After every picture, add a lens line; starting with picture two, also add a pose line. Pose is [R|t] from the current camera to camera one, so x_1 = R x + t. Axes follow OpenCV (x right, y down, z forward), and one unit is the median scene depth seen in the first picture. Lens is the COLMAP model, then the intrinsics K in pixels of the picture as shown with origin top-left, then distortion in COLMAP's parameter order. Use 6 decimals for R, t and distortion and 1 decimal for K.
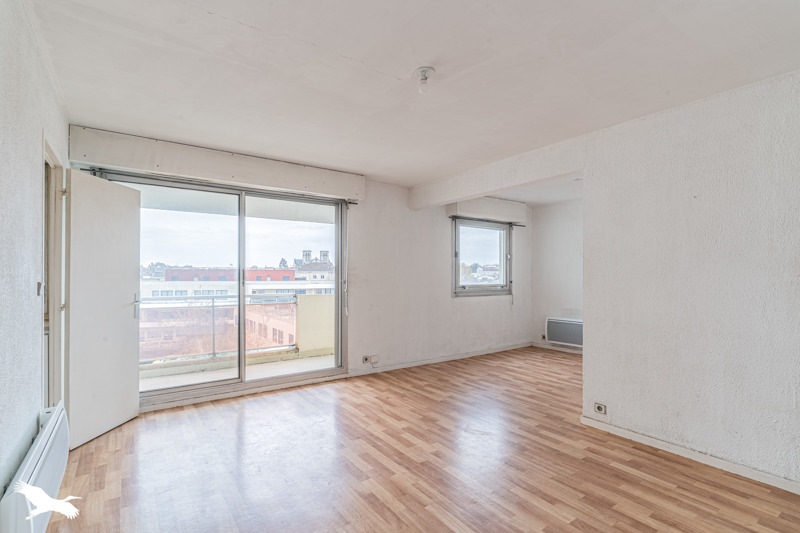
lens RADIAL K [[387.5, 0, 400.0], [0, 387.5, 266.5], [0, 0, 1]] dist [0.001496, 0.000271]
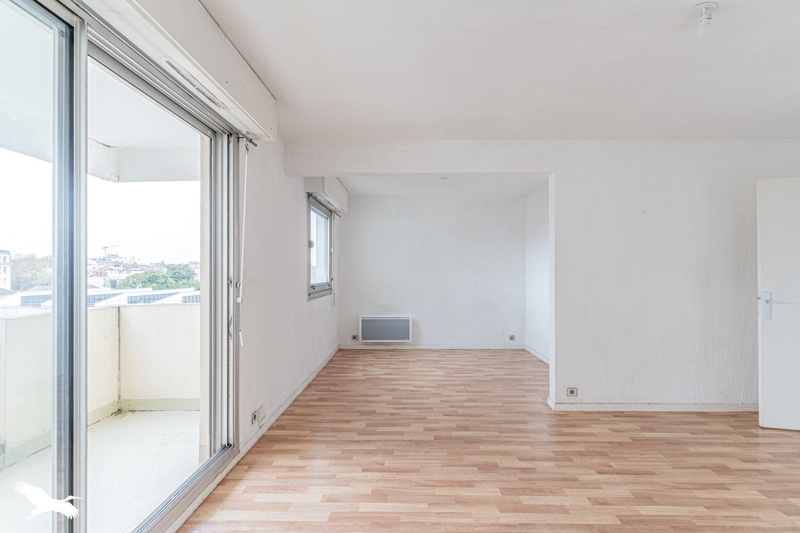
lens RADIAL K [[387.5, 0, 400.0], [0, 387.5, 266.5], [0, 0, 1]] dist [0.001496, 0.000271]
pose [[0.582423, 0.009194, 0.812834, -0.479589], [-0.018795, 0.999821, 0.002158, 0.011012], [-0.812668, -0.016534, 0.582492, 0.544195]]
